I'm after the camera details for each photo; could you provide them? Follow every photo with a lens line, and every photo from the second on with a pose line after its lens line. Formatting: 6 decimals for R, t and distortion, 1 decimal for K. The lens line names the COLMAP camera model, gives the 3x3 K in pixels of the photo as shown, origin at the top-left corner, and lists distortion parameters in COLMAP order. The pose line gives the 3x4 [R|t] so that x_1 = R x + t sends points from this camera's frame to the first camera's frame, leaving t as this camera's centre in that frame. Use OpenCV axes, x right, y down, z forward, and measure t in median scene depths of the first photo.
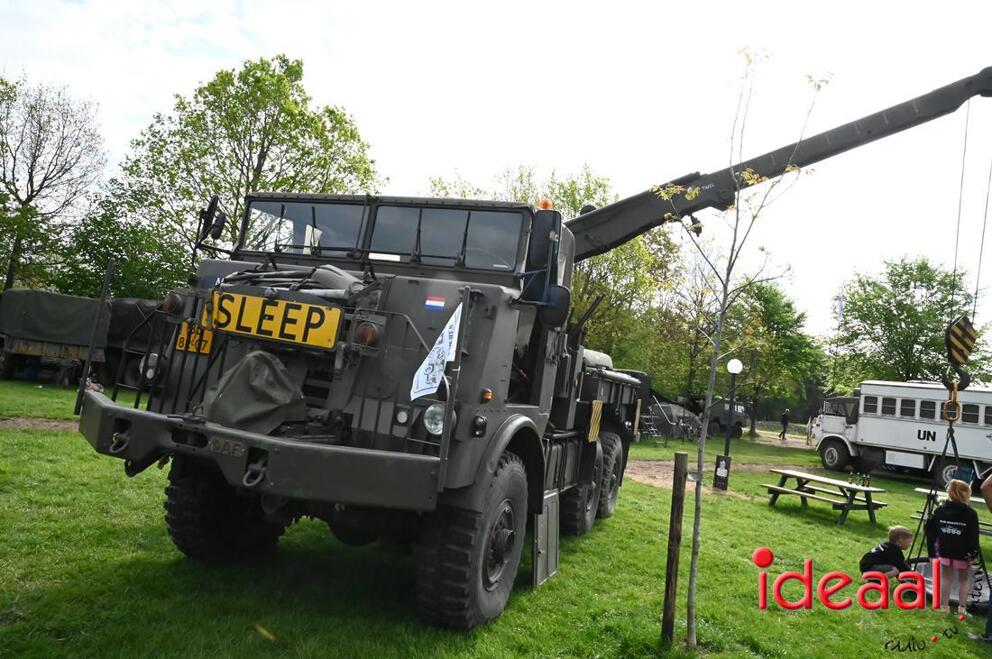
lens RADIAL K [[694.4, 0, 496.0], [0, 694.4, 329.5], [0, 0, 1]] dist [-0.091139, 0.080879]
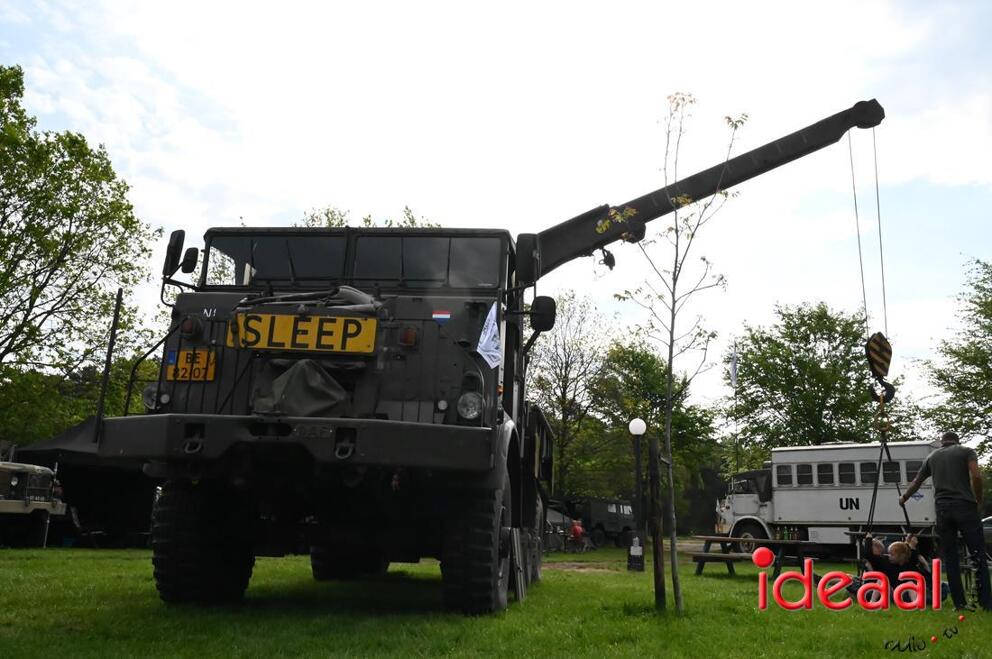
lens RADIAL K [[996.2, 0, 496.0], [0, 996.2, 329.5], [0, 0, 1]] dist [0.045693, 0.000803]
pose [[0.968090, -0.049151, 0.245737, -0.218953], [0.077752, 0.991098, -0.108072, 0.090753], [-0.238238, 0.123730, 0.963293, -0.319138]]
